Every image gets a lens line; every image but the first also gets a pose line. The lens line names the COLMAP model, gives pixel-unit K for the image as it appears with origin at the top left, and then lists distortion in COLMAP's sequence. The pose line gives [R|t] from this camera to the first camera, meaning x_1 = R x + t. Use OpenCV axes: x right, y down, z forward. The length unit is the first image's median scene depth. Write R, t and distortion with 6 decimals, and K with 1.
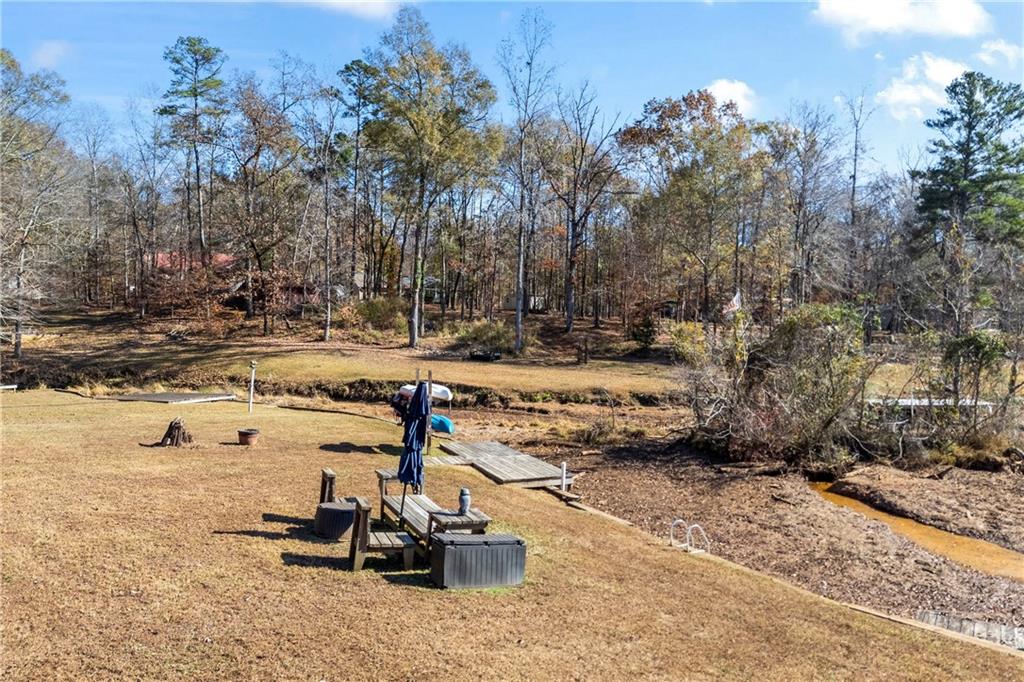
lens RADIAL K [[735.0, 0, 510.1], [0, 735.0, 343.7], [0, 0, 1]] dist [0.041895, -0.033505]
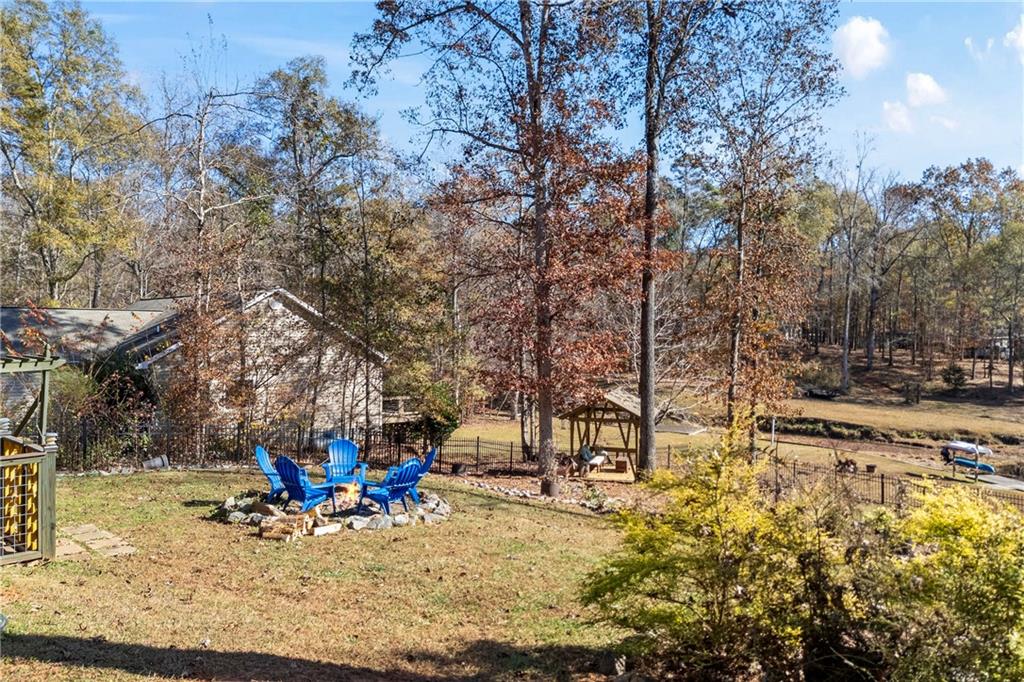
lens RADIAL K [[735.0, 0, 511.7], [0, 735.0, 335.5], [0, 0, 1]] dist [0.041895, -0.033505]
pose [[0.979538, 0.002835, -0.201241, -0.297988], [-0.005515, 0.999903, -0.012760, -0.064991], [0.201185, 0.013609, 0.979459, -0.372722]]
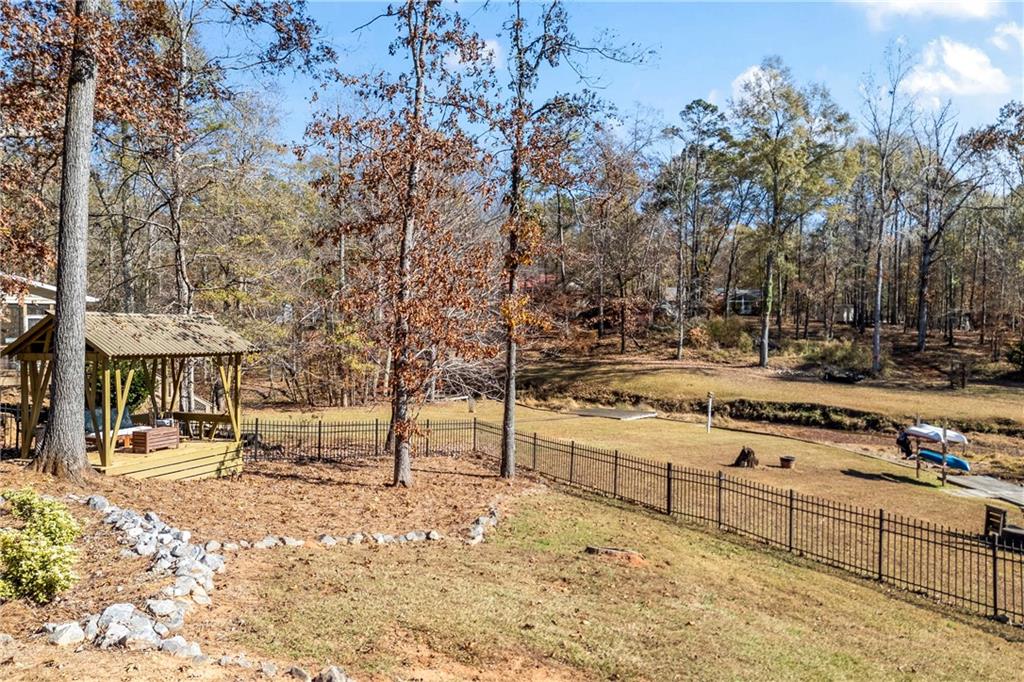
lens RADIAL K [[735.0, 0, 507.8], [0, 735.0, 338.8], [0, 0, 1]] dist [0.041895, -0.033505]
pose [[0.942256, 0.001981, -0.334889, -0.127979], [-0.003926, 0.999979, -0.005131, -0.029559], [0.334871, 0.006150, 0.942244, -0.145061]]
